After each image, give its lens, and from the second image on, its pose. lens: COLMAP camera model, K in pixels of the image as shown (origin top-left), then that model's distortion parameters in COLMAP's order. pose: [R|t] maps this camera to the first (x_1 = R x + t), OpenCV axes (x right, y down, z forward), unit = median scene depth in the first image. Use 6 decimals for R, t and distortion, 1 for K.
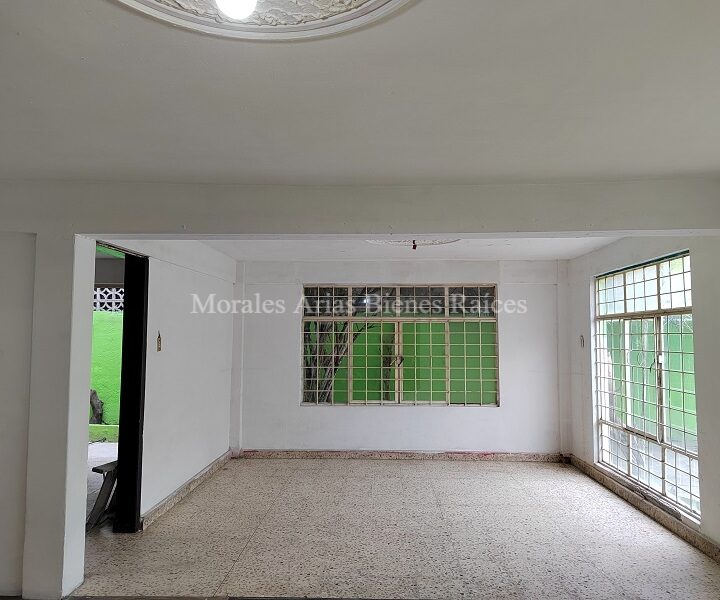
lens RADIAL K [[544.7, 0, 360.0], [0, 544.7, 292.6], [0, 0, 1]] dist [0.038694, -0.019606]
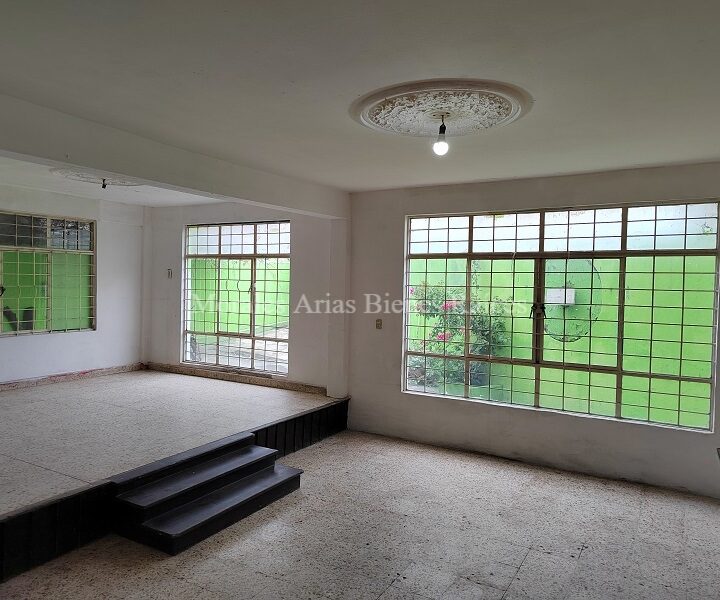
lens RADIAL K [[544.7, 0, 358.5], [0, 544.7, 302.7], [0, 0, 1]] dist [0.038694, -0.019606]
pose [[0.479843, -0.031373, 0.876793, -0.534871], [-0.088612, 0.992517, 0.084009, 0.009741], [-0.872868, -0.118005, 0.473472, -0.006194]]
